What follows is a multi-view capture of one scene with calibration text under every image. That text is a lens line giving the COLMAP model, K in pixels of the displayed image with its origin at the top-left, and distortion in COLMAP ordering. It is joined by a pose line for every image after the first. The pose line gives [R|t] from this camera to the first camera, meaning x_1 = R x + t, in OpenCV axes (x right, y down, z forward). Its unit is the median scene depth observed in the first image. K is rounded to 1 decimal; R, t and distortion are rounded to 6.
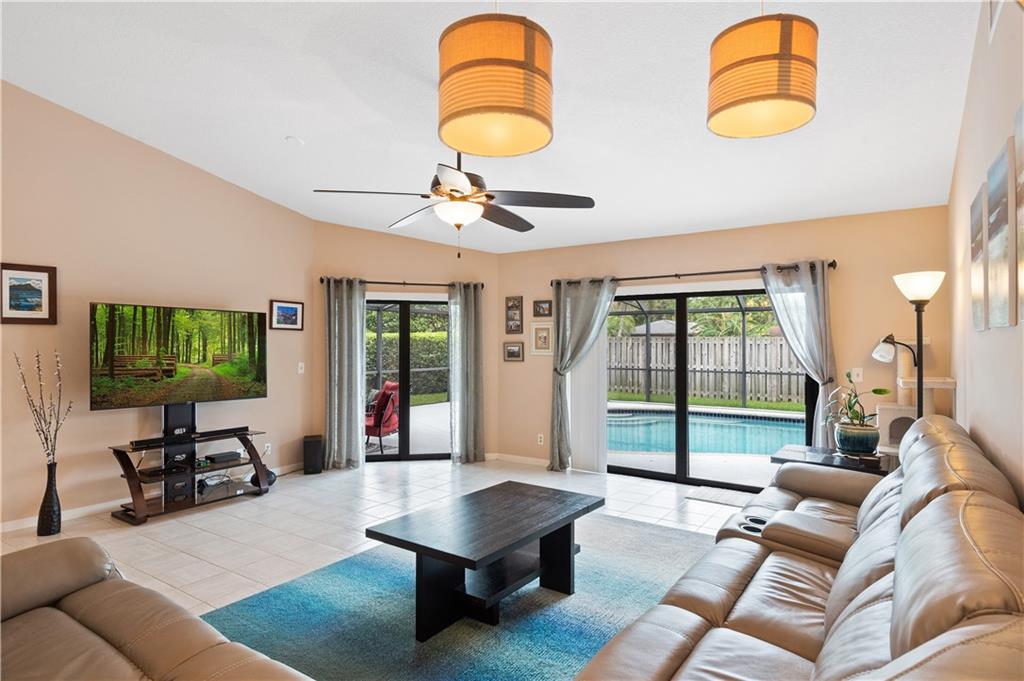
lens RADIAL K [[575.2, 0, 523.4], [0, 575.2, 338.2], [0, 0, 1]] dist [0.018953, -0.000289]
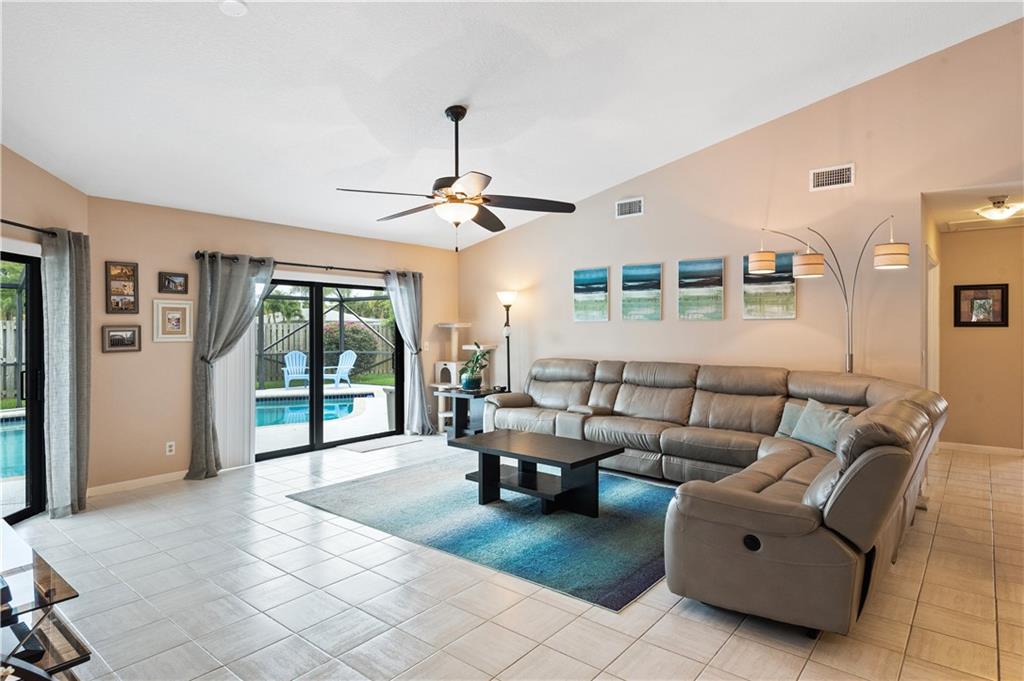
lens RADIAL K [[575.2, 0, 523.4], [0, 575.2, 338.2], [0, 0, 1]] dist [0.018953, -0.000289]
pose [[0.059218, -0.018966, 0.998065, -0.737461], [-0.007777, 0.999780, 0.019460, 0.005160], [-0.998215, -0.008914, 0.059057, 0.471529]]
